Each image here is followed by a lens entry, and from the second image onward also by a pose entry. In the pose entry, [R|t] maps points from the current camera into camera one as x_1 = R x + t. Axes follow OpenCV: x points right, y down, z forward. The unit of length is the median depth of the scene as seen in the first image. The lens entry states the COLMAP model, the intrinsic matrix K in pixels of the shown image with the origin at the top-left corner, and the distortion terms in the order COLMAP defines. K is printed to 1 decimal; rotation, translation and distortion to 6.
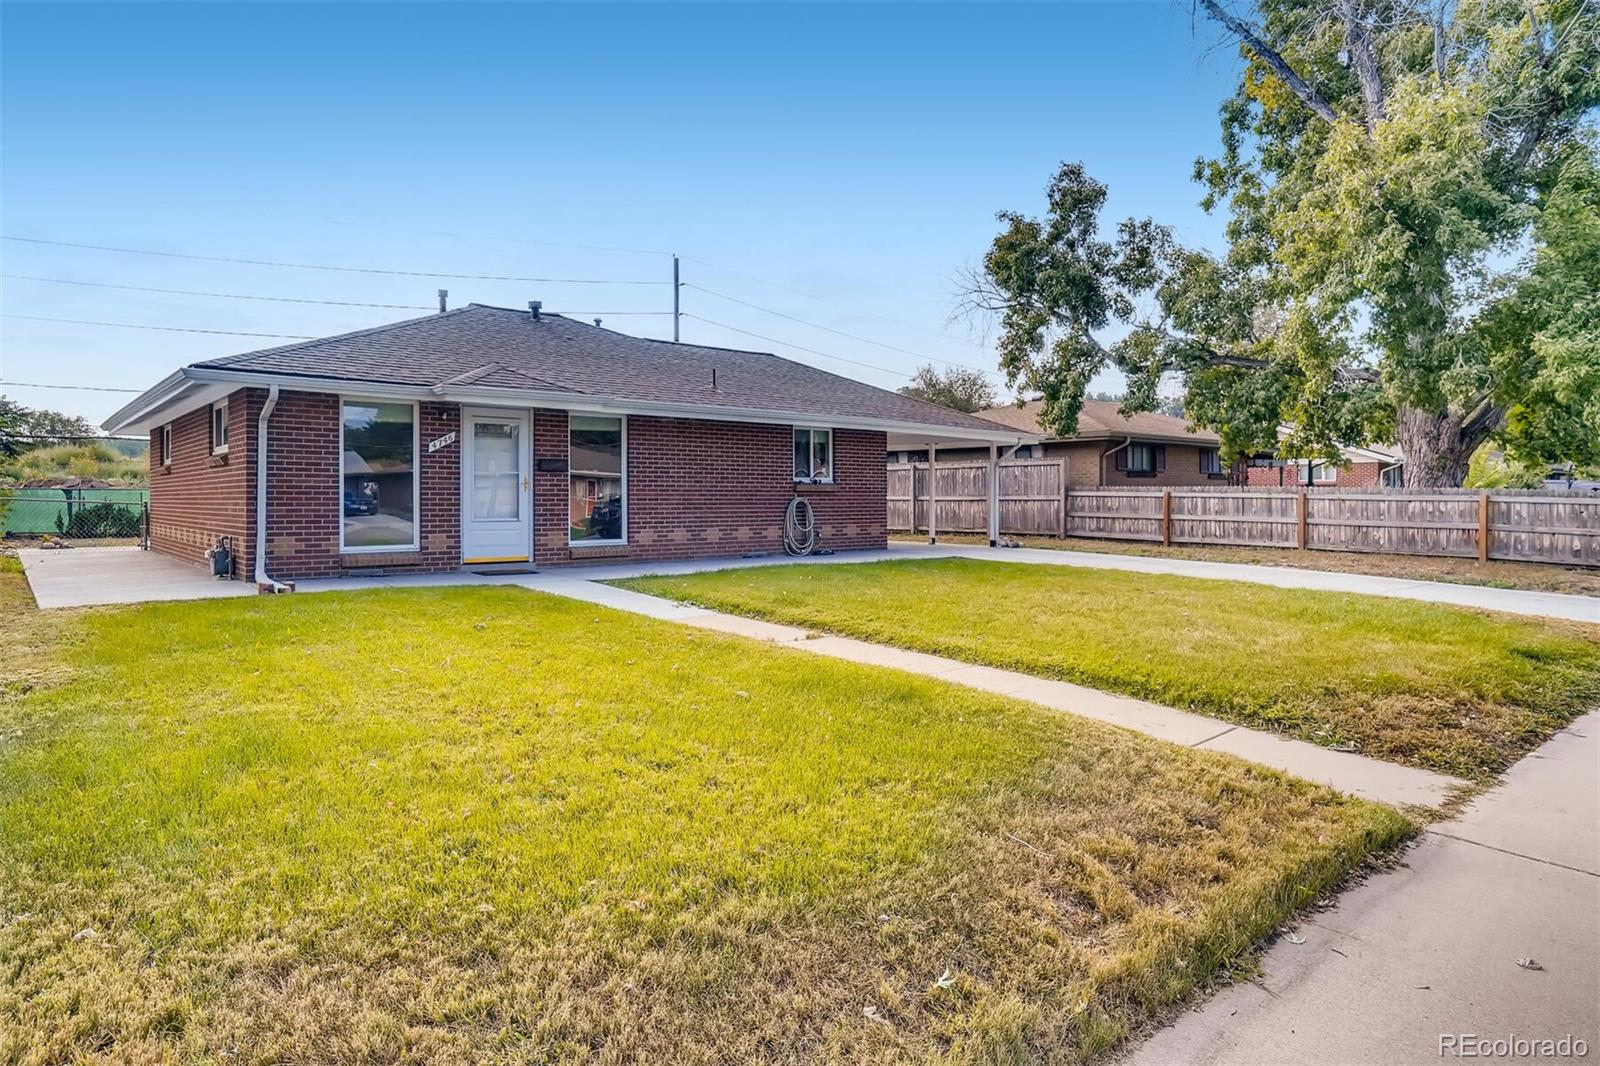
lens RADIAL K [[929.0, 0, 799.4], [0, 929.0, 490.7], [0, 0, 1]] dist [-0.044731, 0.037943]
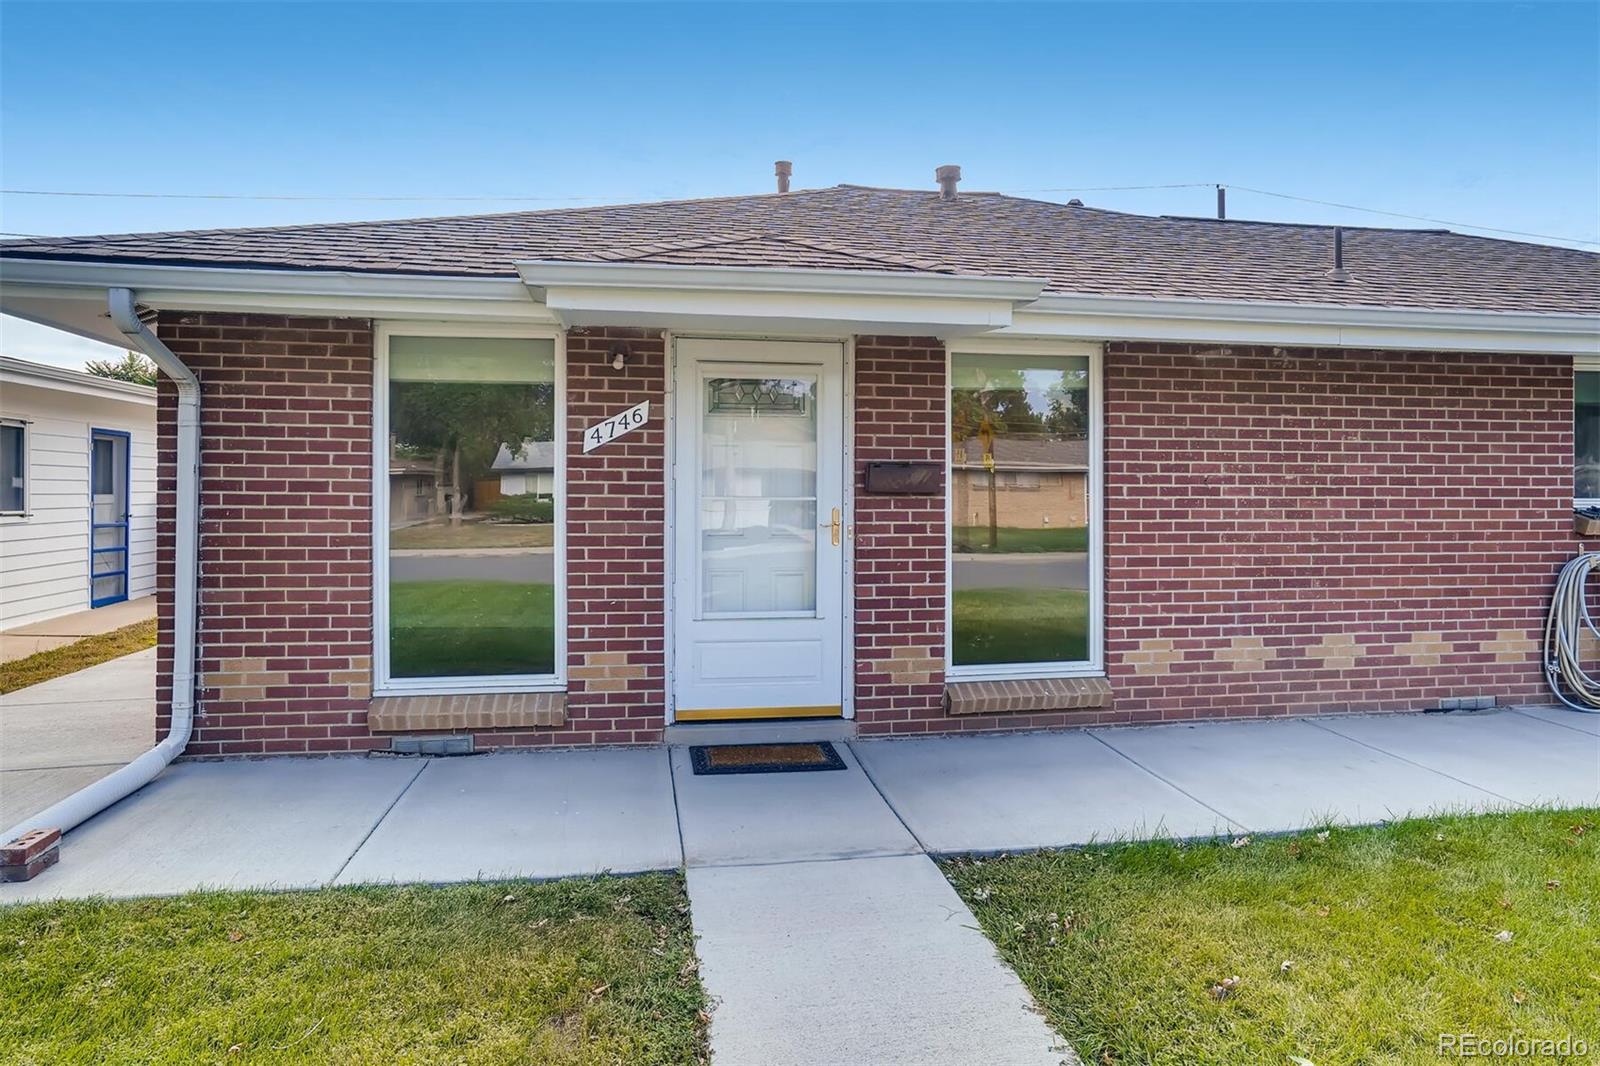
lens RADIAL K [[929.0, 0, 799.4], [0, 929.0, 490.7], [0, 0, 1]] dist [-0.044731, 0.037943]
pose [[0.849529, 0.005501, -0.527514, -0.095276], [-0.000051, 0.999946, 0.010346, -0.026618], [0.527542, -0.008762, 0.849484, 0.644320]]
